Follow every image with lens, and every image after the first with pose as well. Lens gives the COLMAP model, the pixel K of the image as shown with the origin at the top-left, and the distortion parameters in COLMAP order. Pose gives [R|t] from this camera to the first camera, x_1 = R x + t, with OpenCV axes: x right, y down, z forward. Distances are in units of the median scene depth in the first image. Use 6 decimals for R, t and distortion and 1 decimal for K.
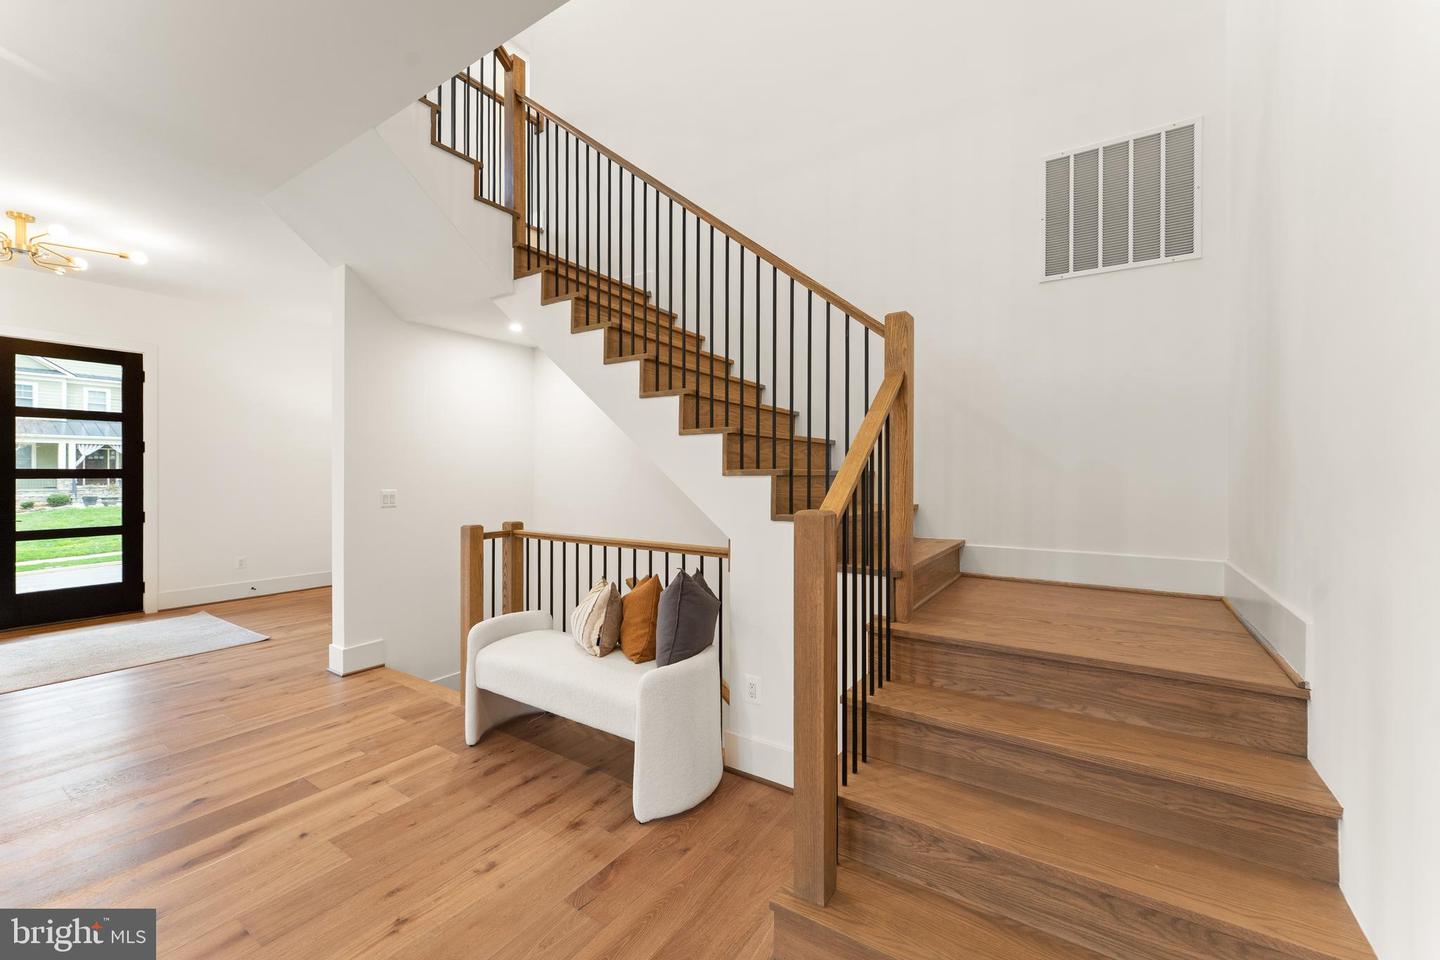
lens RADIAL K [[582.3, 0, 720.0], [0, 582.3, 480.0], [0, 0, 1]] dist [-0.001402, -0.000184]
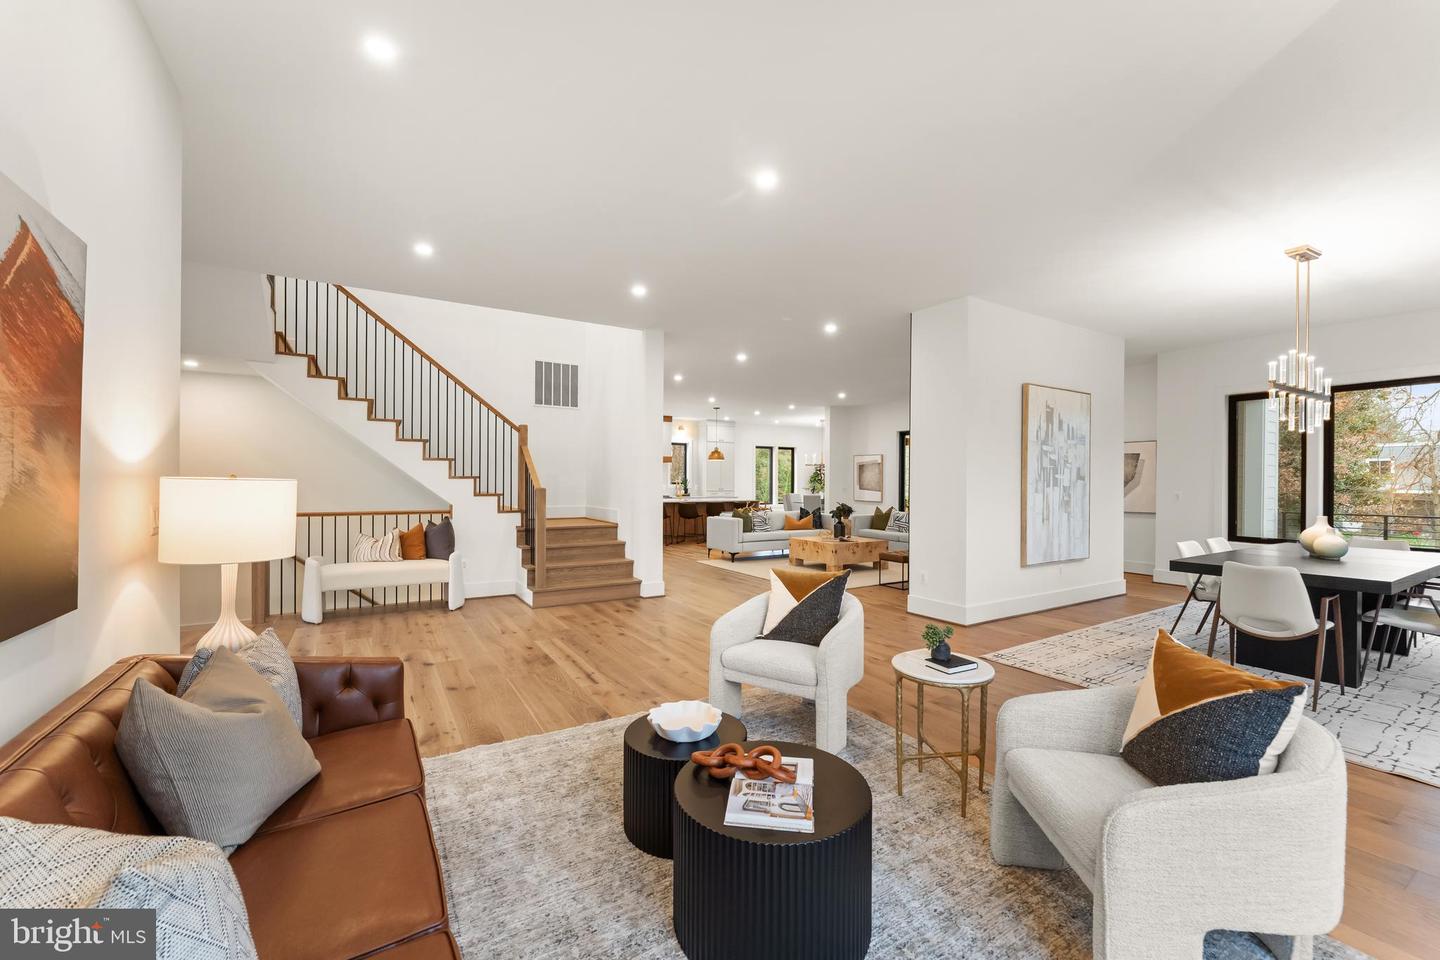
lens RADIAL K [[582.3, 0, 720.0], [0, 582.3, 480.0], [0, 0, 1]] dist [-0.001402, -0.000184]
pose [[0.431529, -0.000878, 0.902099, -1.642621], [-0.001790, 0.999997, 0.001829, -0.005405], [-0.902097, -0.002405, 0.431526, -1.017754]]
